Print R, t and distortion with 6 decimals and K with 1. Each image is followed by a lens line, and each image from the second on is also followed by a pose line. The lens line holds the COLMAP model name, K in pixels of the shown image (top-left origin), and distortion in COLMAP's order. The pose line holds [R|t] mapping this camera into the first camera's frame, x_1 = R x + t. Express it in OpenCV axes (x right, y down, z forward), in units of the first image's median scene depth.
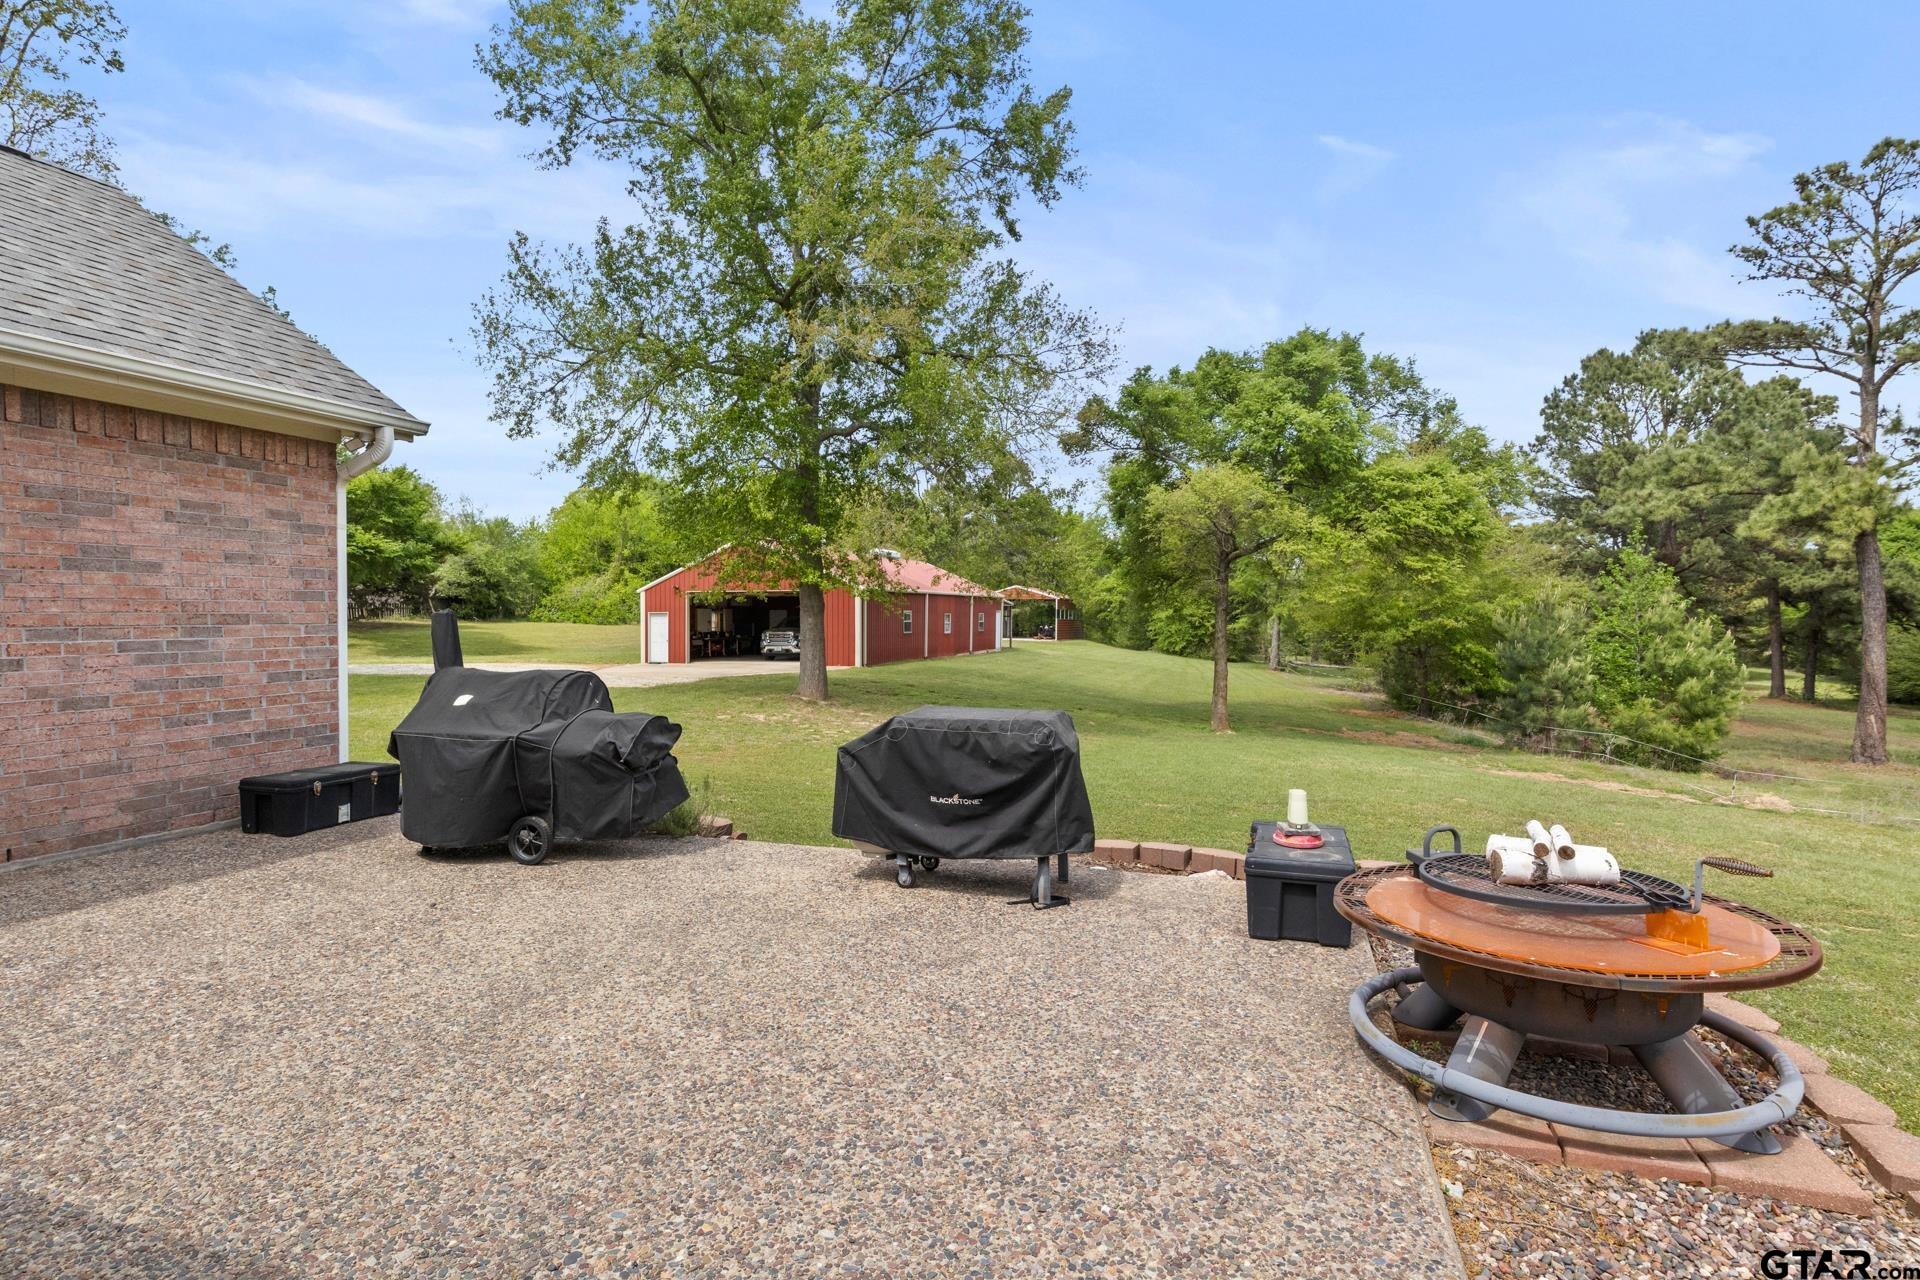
lens RADIAL K [[959.3, 0, 961.0], [0, 959.3, 622.1], [0, 0, 1]] dist [-0.006874, 0.000661]
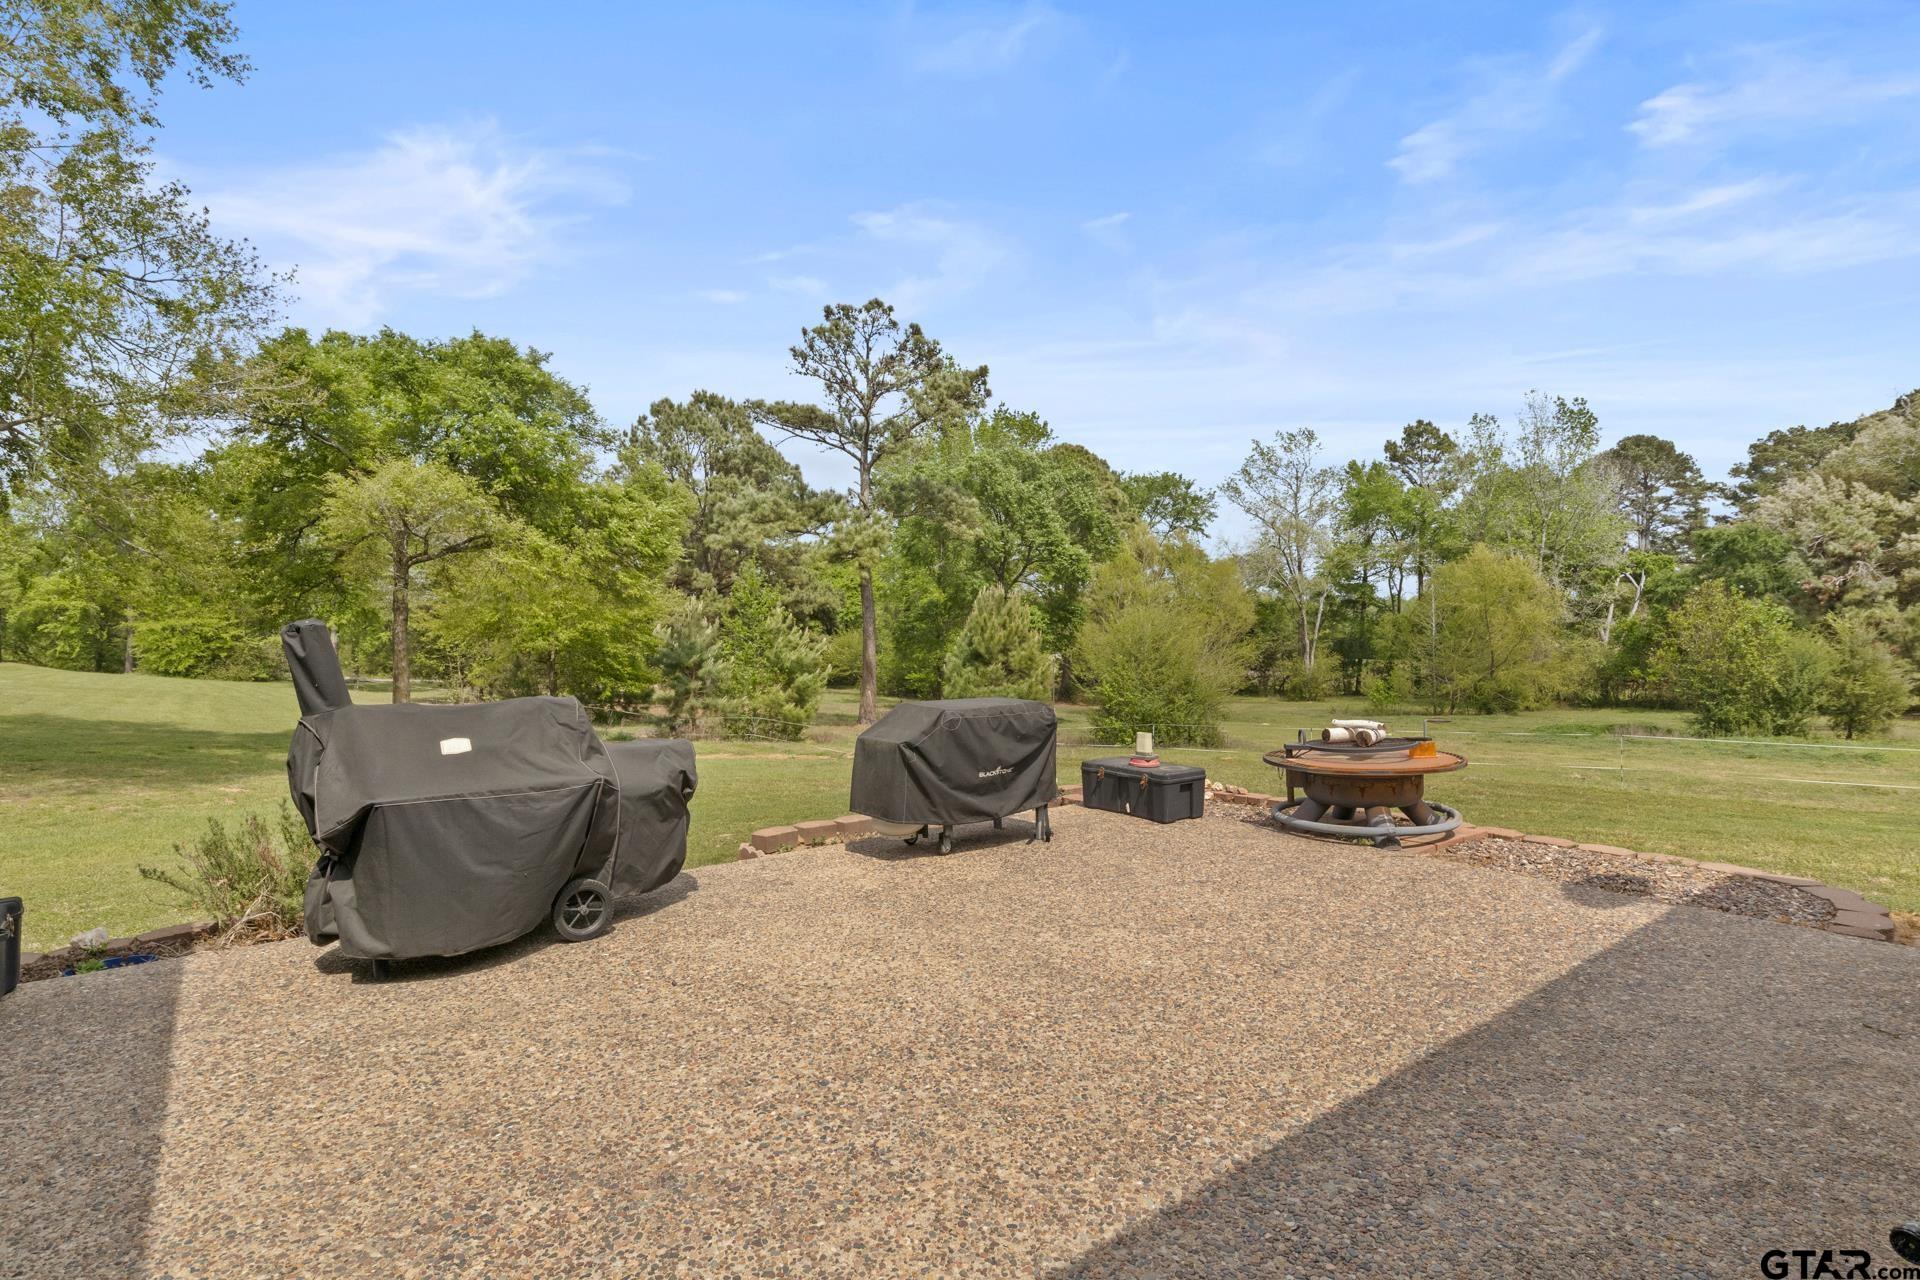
lens RADIAL K [[959.3, 0, 961.0], [0, 959.3, 622.1], [0, 0, 1]] dist [-0.006874, 0.000661]
pose [[0.567871, -0.003958, 0.823108, -0.167700], [0.011733, 0.999926, -0.003286, -0.000905], [-0.823034, 0.011524, 0.567875, 0.052028]]
